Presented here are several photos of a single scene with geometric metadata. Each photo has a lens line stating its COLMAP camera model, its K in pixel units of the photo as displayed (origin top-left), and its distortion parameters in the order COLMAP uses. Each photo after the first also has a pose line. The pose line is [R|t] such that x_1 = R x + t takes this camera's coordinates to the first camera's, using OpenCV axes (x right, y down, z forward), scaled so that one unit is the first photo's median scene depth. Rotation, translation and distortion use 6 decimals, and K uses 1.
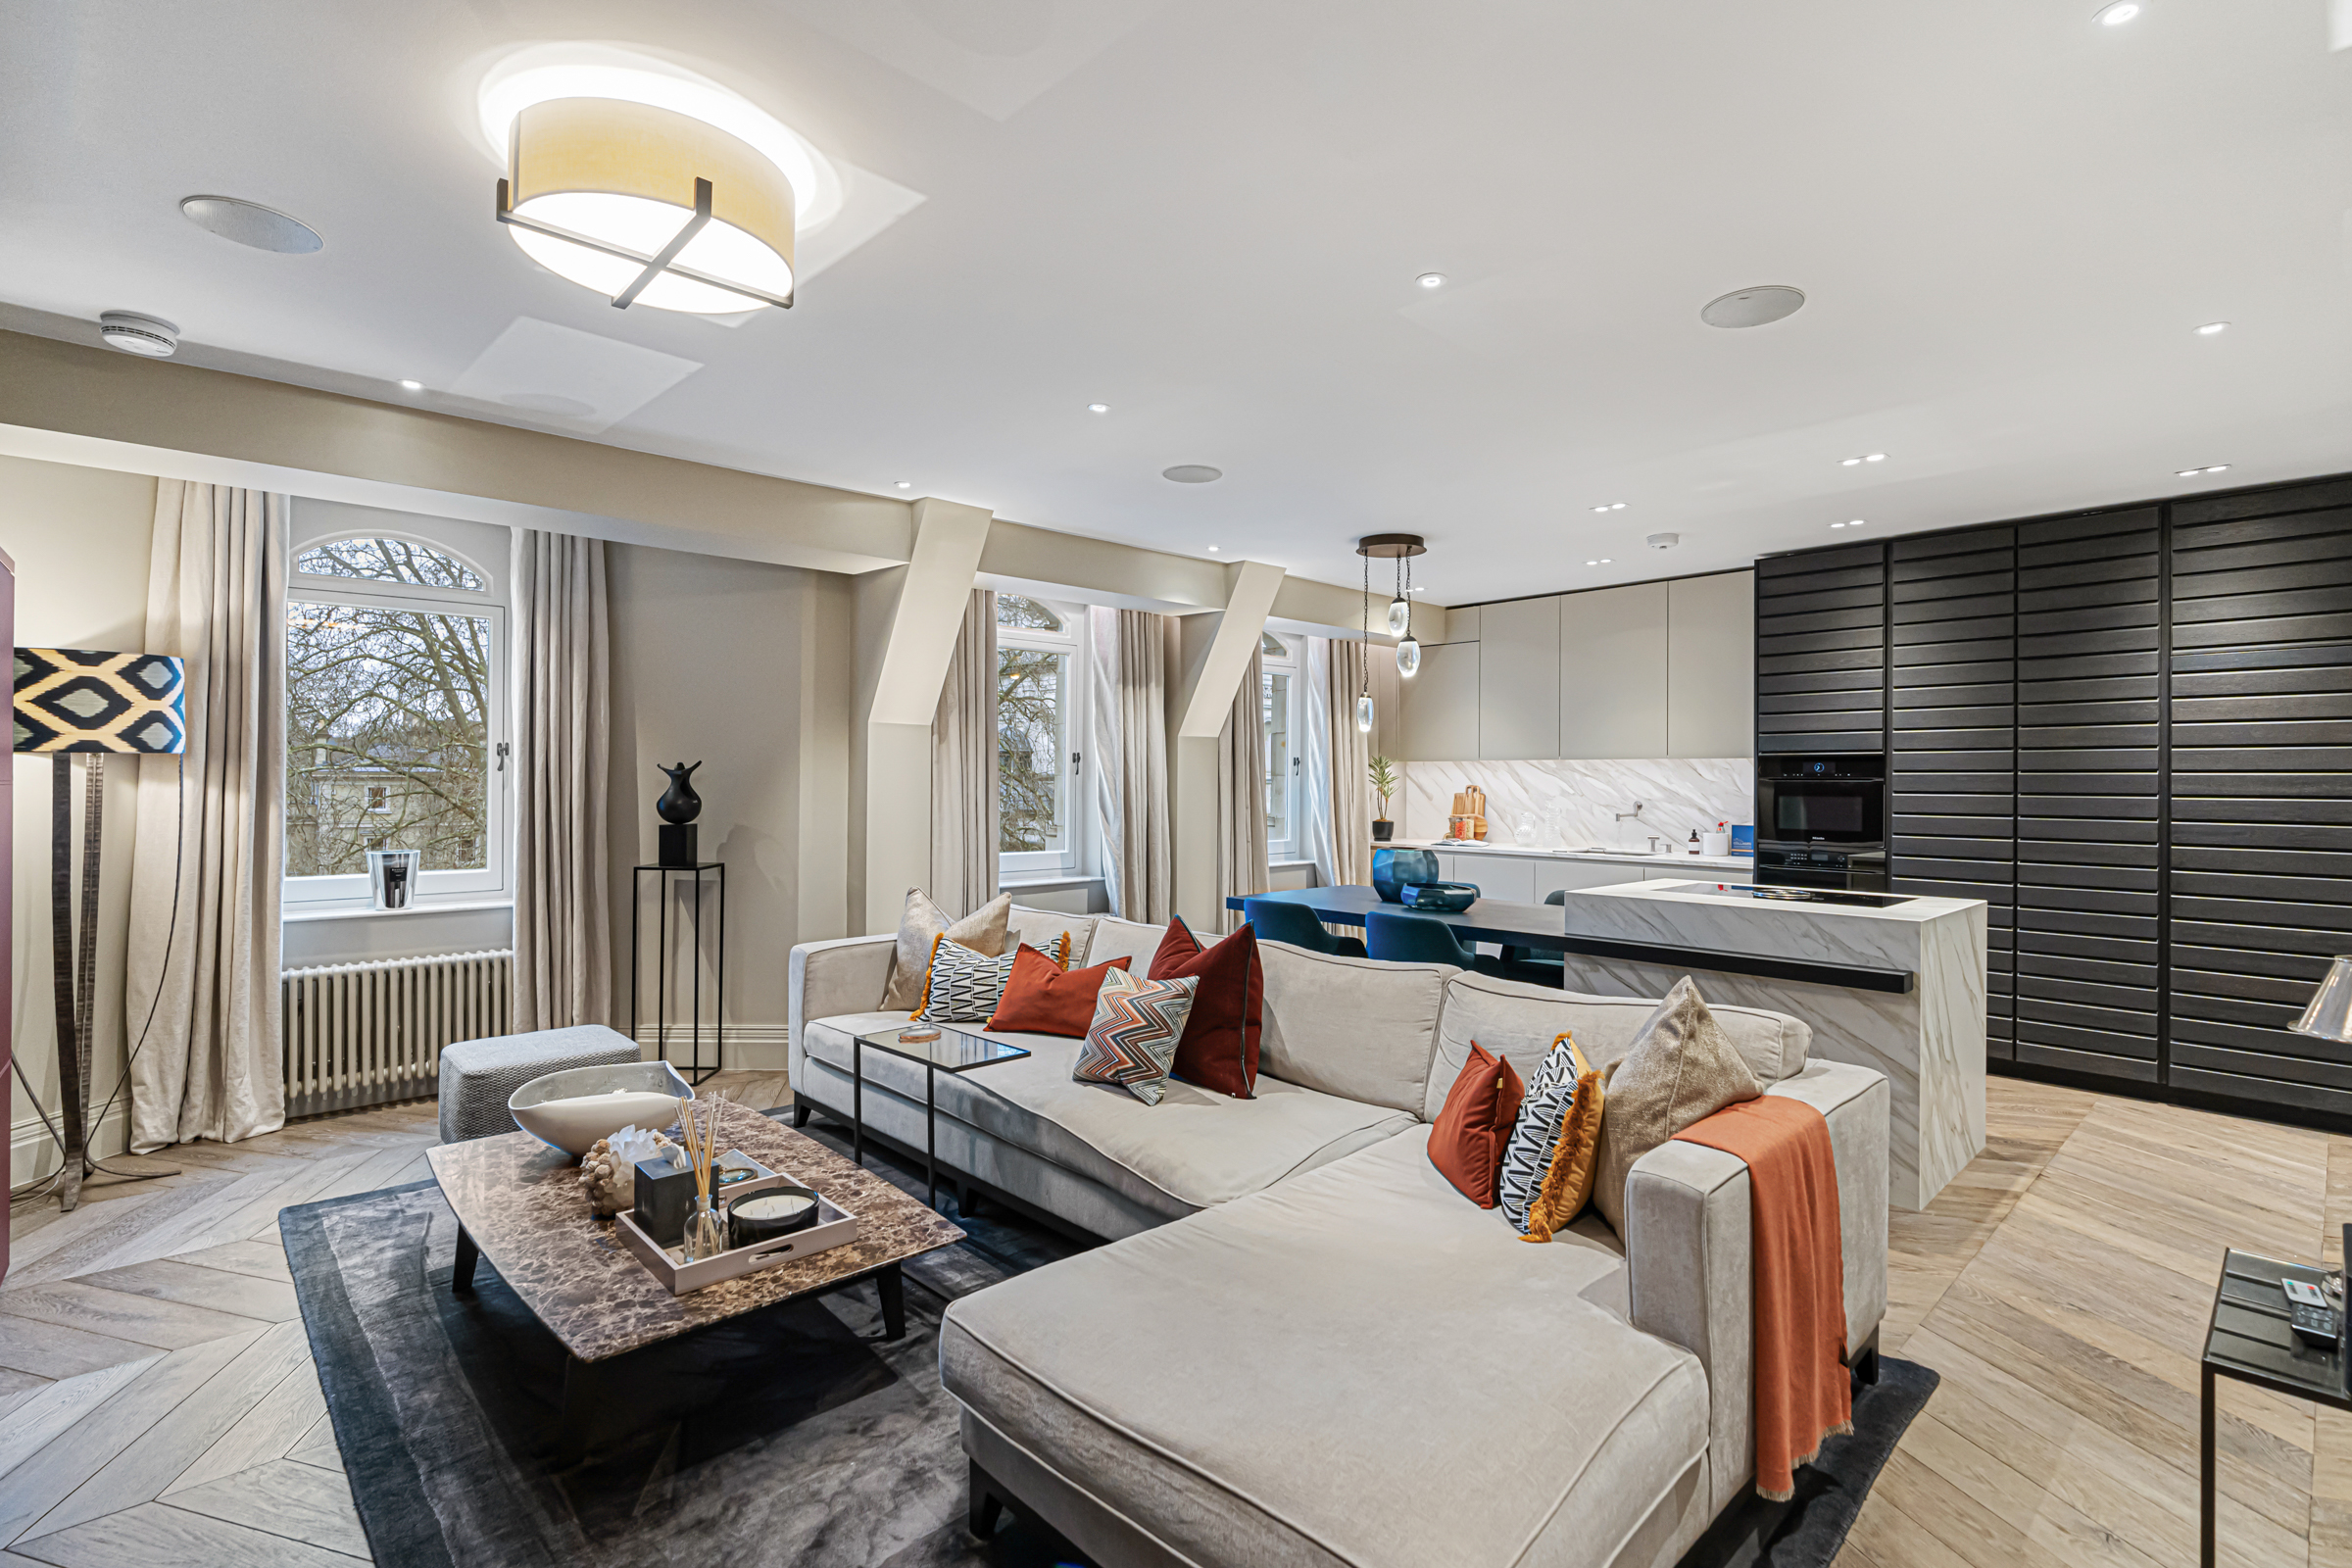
lens RADIAL K [[1088.8, 0, 1213.1], [0, 1088.8, 777.3], [0, 0, 1]] dist [-0.000596, -0.000038]
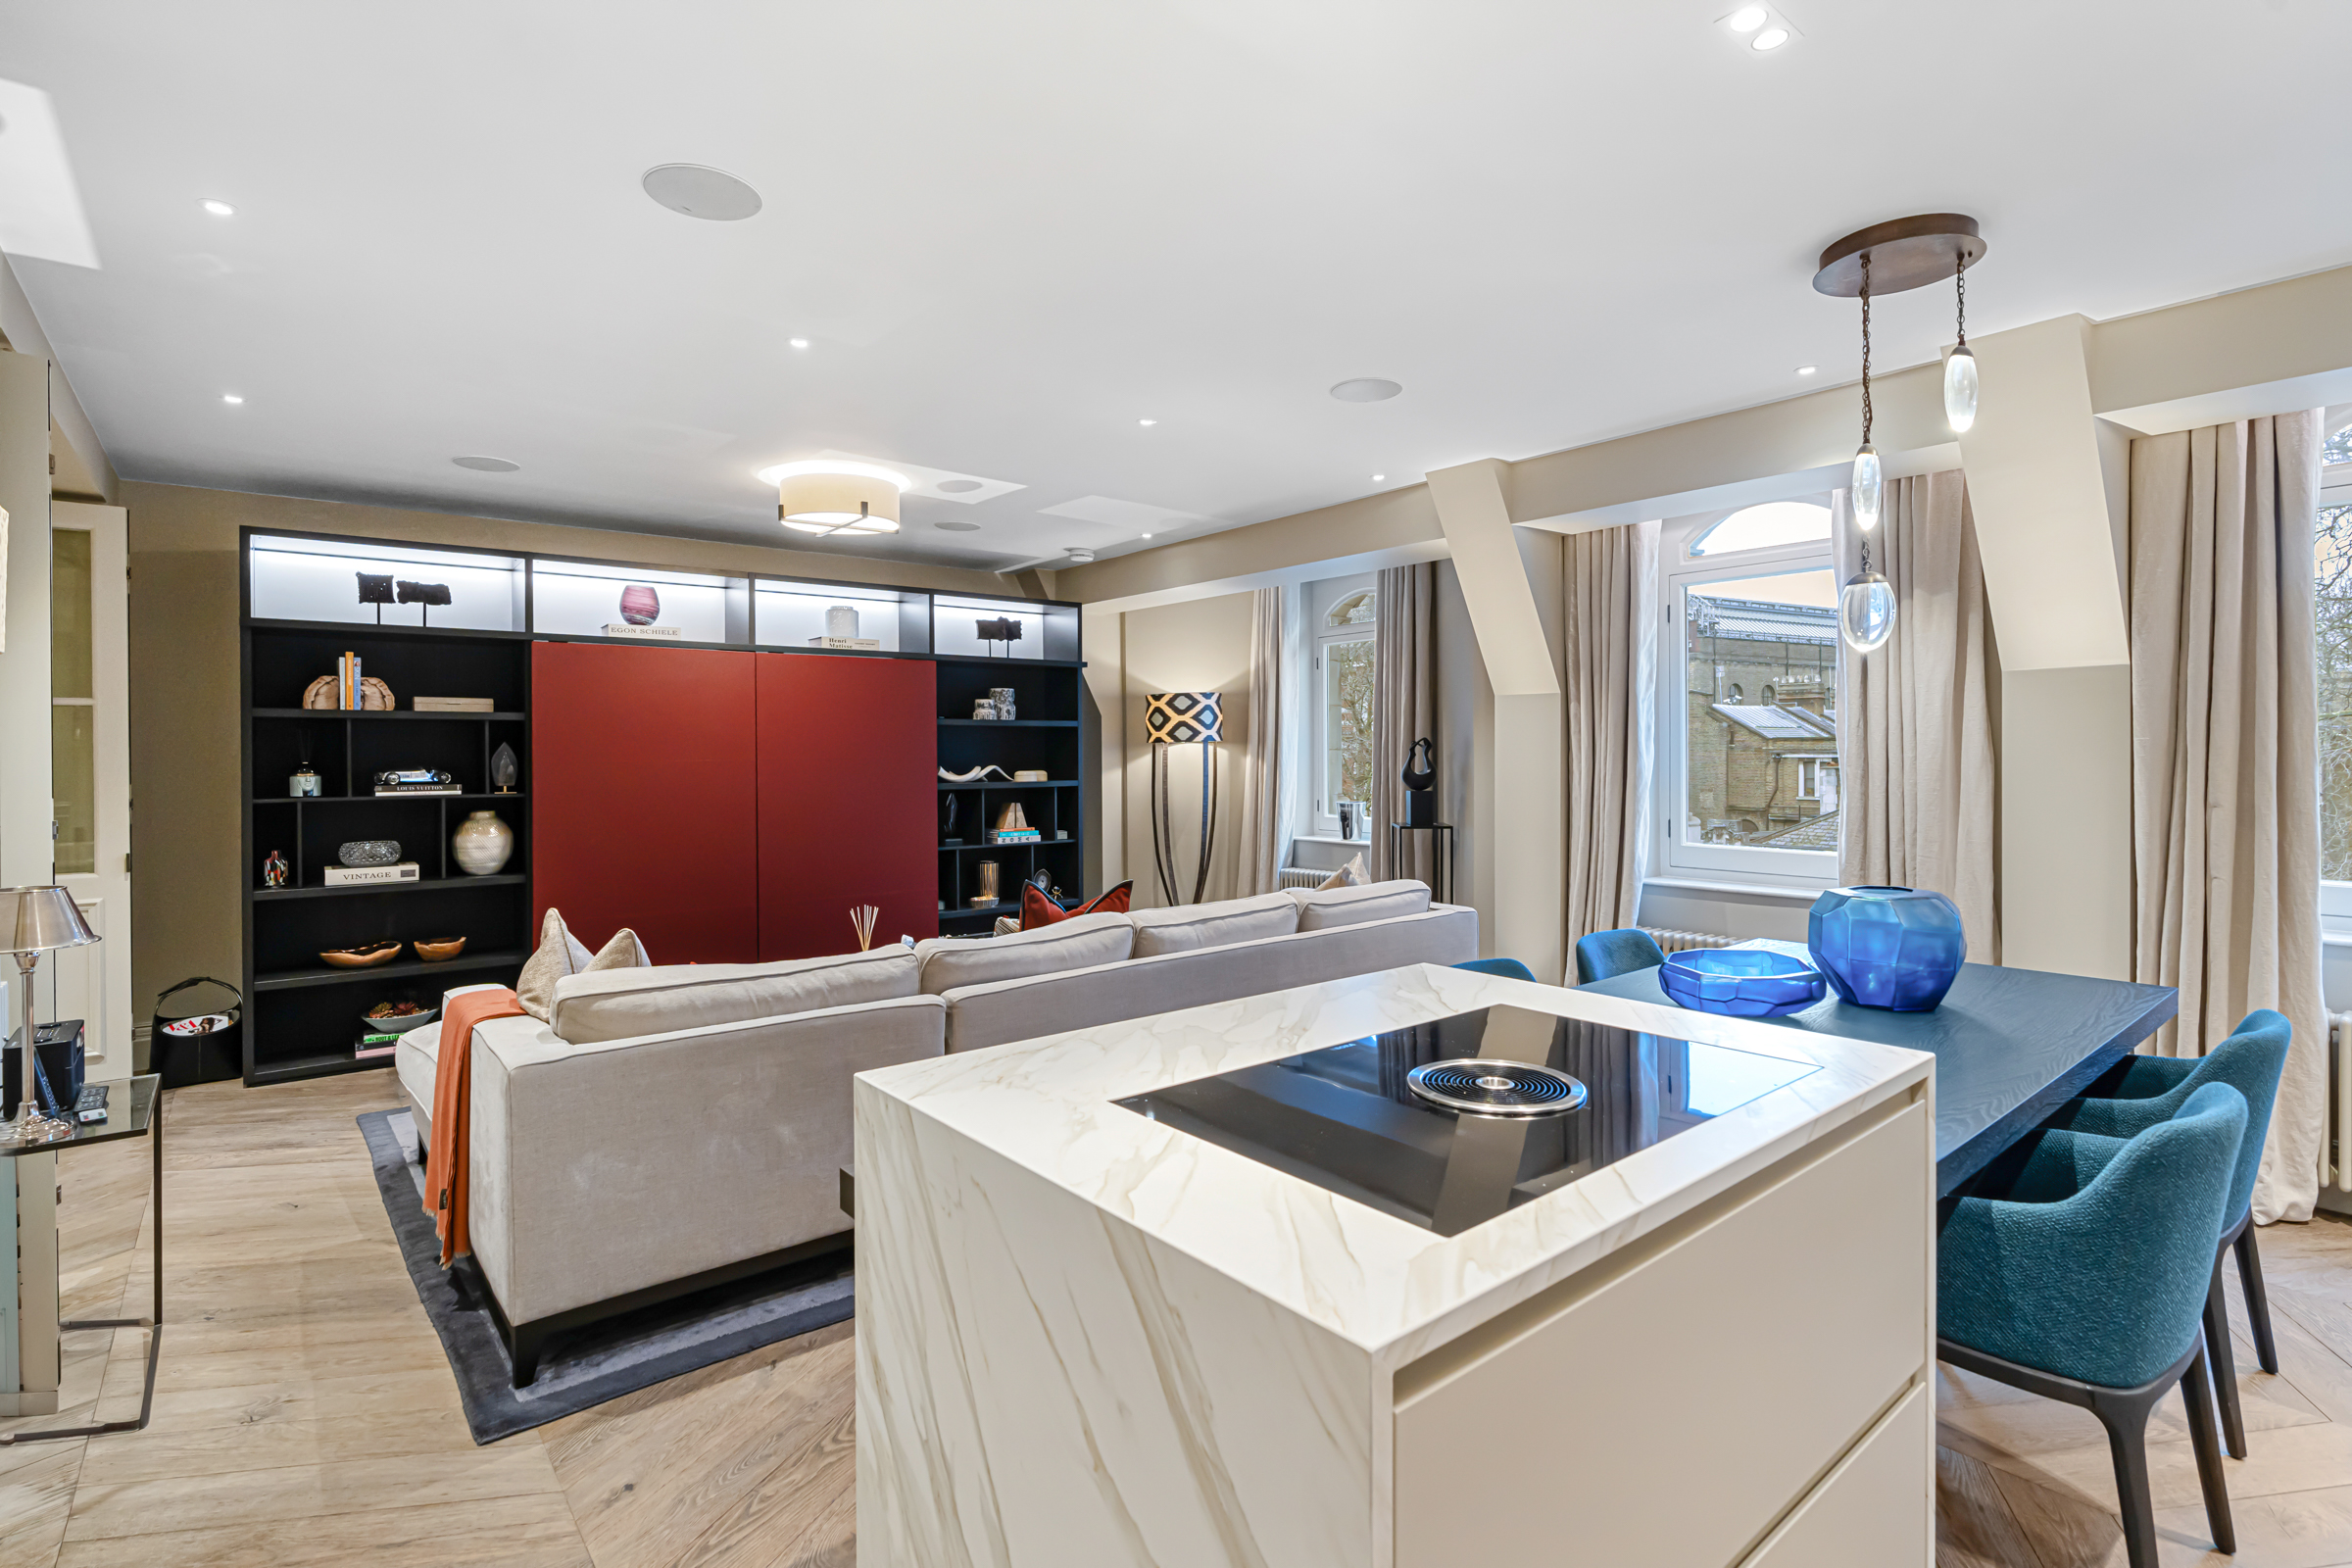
lens RADIAL K [[1118.9, 0, 1178.9], [0, 1118.9, 759.5], [0, 0, 1]] dist [0.001808, 0.000157]
pose [[-0.069177, 0.001683, -0.997603, 0.697385], [0.007738, 0.999969, 0.001150, 0.004612], [0.997574, -0.007640, -0.069188, 0.745357]]
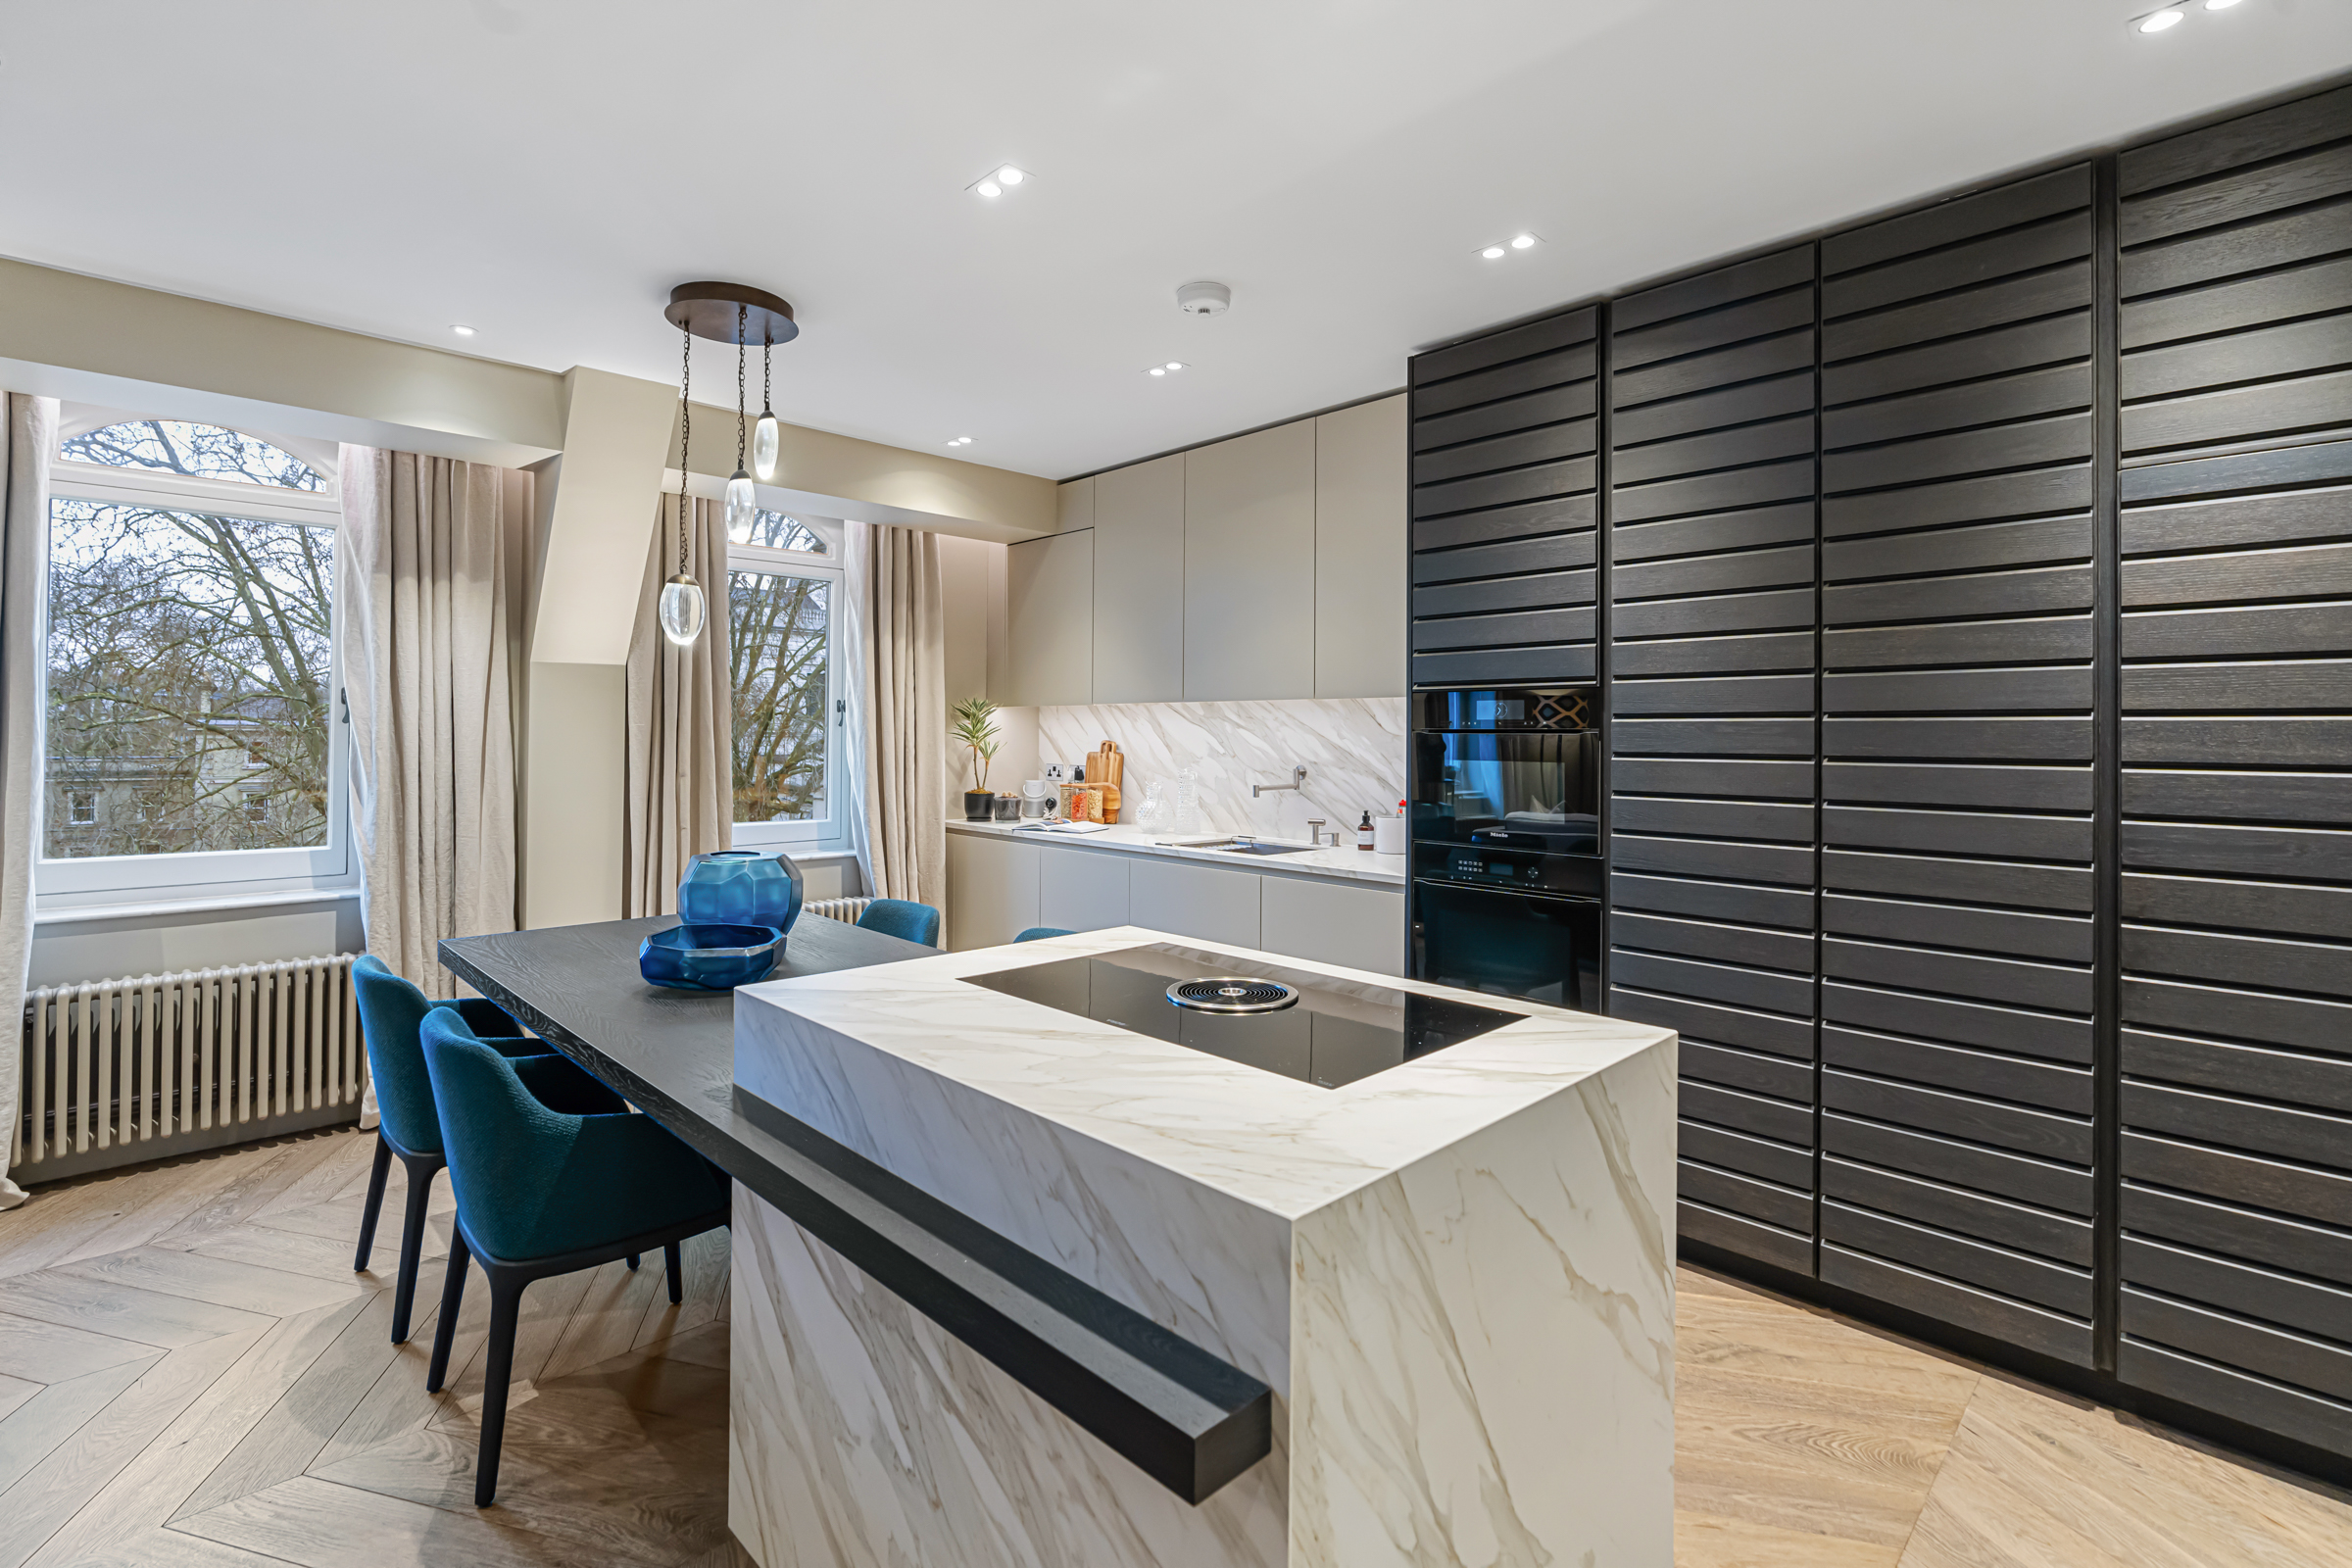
lens RADIAL K [[1082.4, 0, 1170.2], [0, 1082.4, 726.8], [0, 0, 1]] dist [-0.001145, -0.000202]
pose [[0.999894, 0.000726, 0.014535, 0.392812], [-0.000657, 0.999988, -0.004780, 0.002385], [-0.014538, 0.004770, 0.999883, 0.457321]]
